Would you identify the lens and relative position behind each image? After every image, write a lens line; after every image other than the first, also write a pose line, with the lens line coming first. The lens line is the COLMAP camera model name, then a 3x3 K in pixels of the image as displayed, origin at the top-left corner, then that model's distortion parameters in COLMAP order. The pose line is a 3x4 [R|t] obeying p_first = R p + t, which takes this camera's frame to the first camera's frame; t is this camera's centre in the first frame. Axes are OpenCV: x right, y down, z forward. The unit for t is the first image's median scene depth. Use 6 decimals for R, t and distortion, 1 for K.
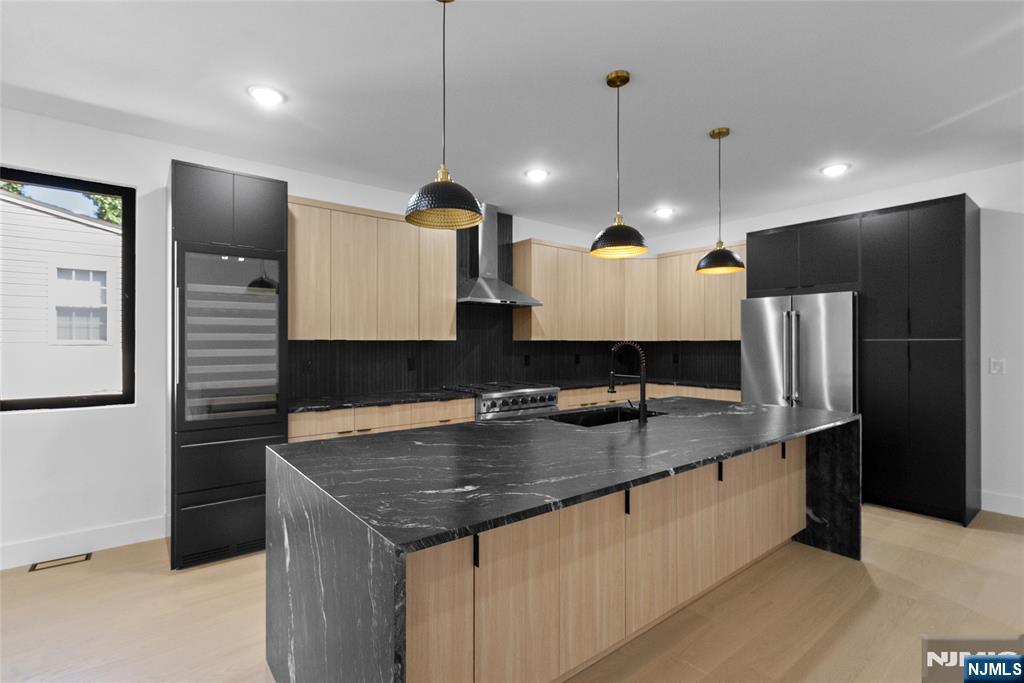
lens RADIAL K [[472.6, 0, 505.5], [0, 472.6, 342.8], [0, 0, 1]] dist [0.000322, 0.000659]
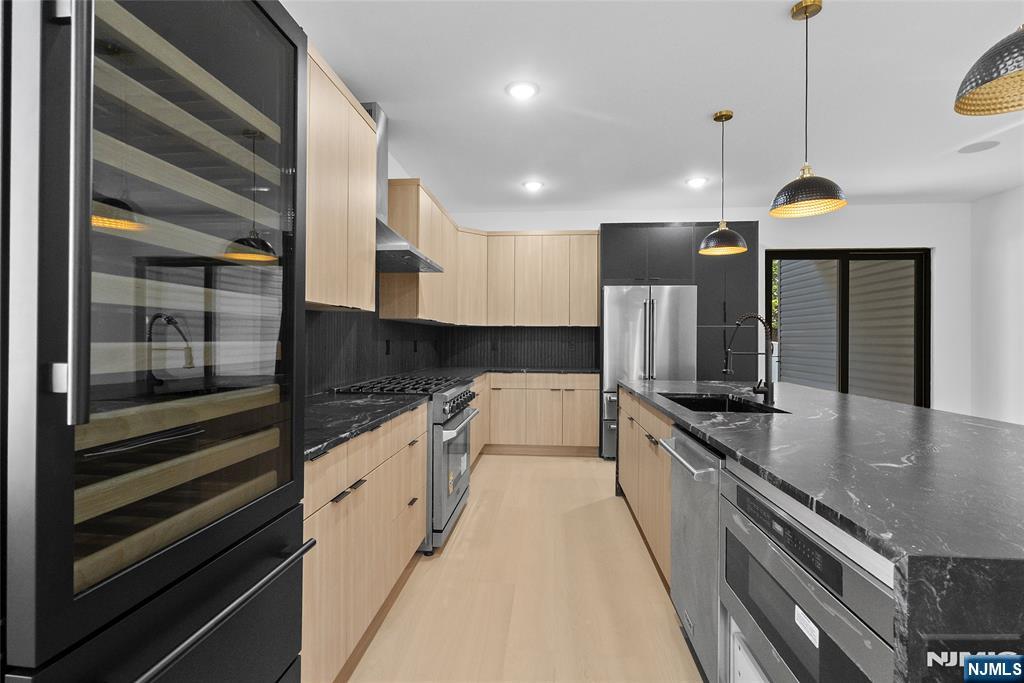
lens RADIAL K [[488.6, 0, 512.0], [0, 488.6, 341.5], [0, 0, 1]] dist [-0.000525, 0.000161]
pose [[0.680644, 0.002784, 0.732609, -0.503572], [-0.006660, 0.999975, 0.002387, 0.034538], [-0.732584, -0.006504, 0.680645, 0.488483]]
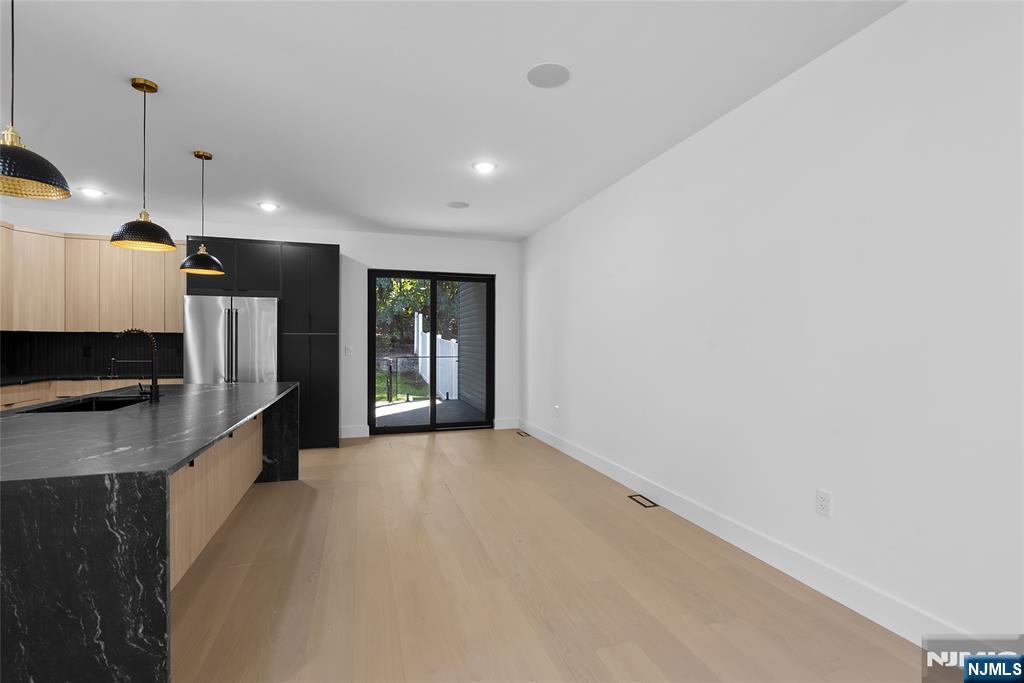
lens RADIAL K [[472.6, 0, 505.5], [0, 472.6, 342.8], [0, 0, 1]] dist [0.000322, 0.000659]
pose [[0.352551, -0.000171, 0.935792, -0.313279], [-0.004405, 0.999989, 0.001843, 0.016385], [-0.935782, -0.004772, 0.352547, -0.103686]]
